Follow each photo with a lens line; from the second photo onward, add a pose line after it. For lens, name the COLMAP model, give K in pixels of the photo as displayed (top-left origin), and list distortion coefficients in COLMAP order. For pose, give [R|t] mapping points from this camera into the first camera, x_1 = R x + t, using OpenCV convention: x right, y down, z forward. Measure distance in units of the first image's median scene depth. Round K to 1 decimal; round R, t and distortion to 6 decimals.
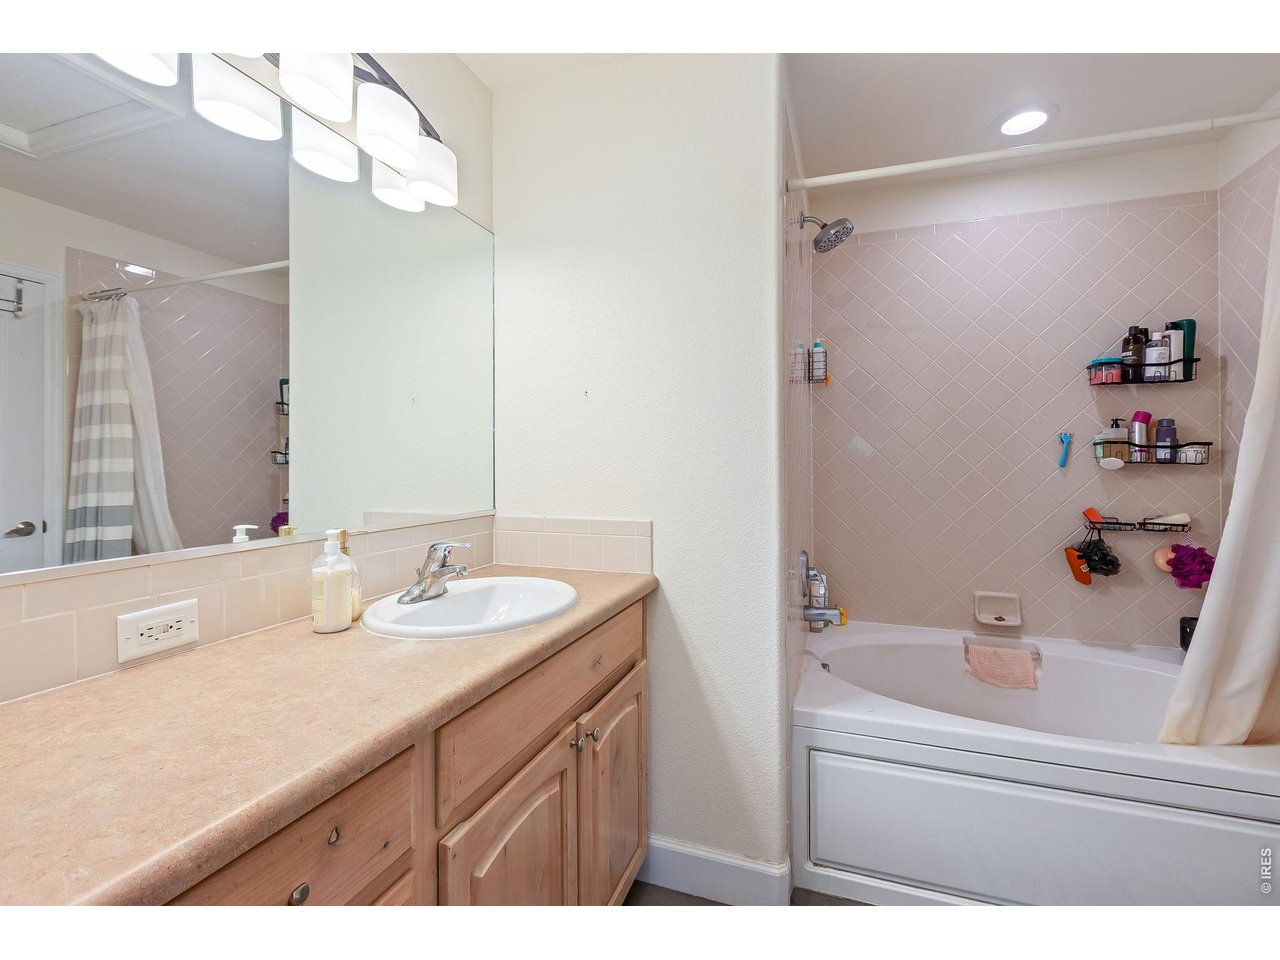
lens RADIAL K [[571.6, 0, 645.2], [0, 571.6, 462.9], [0, 0, 1]] dist [-0.002307, -0.000129]
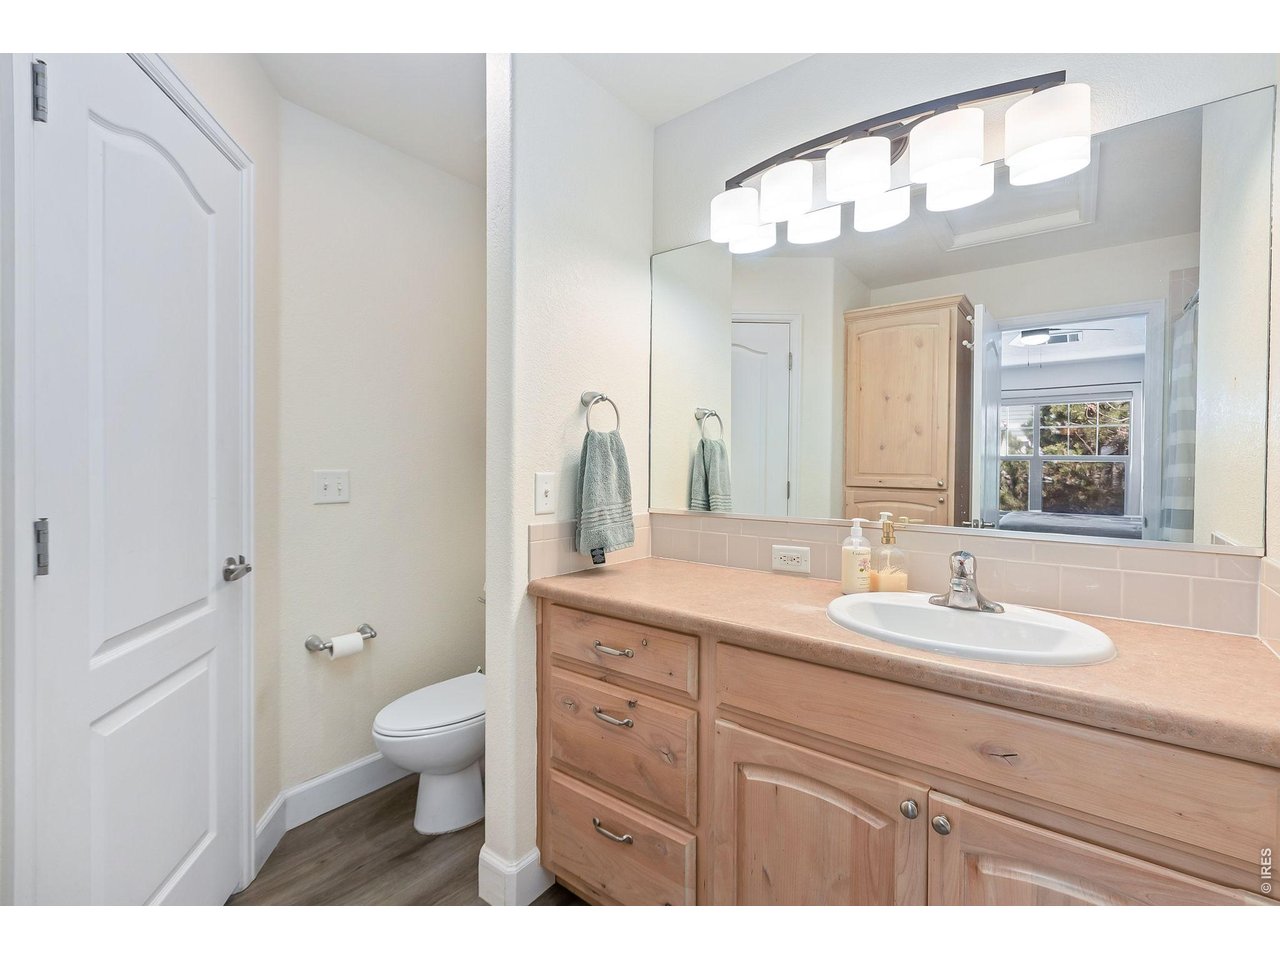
lens RADIAL K [[571.6, 0, 645.2], [0, 571.6, 462.9], [0, 0, 1]] dist [-0.002307, -0.000129]
pose [[-0.314189, 0.006865, -0.949336, 1.027728], [-0.000025, 0.999974, 0.007239, -0.025066], [0.949360, 0.002298, -0.314181, 1.157203]]
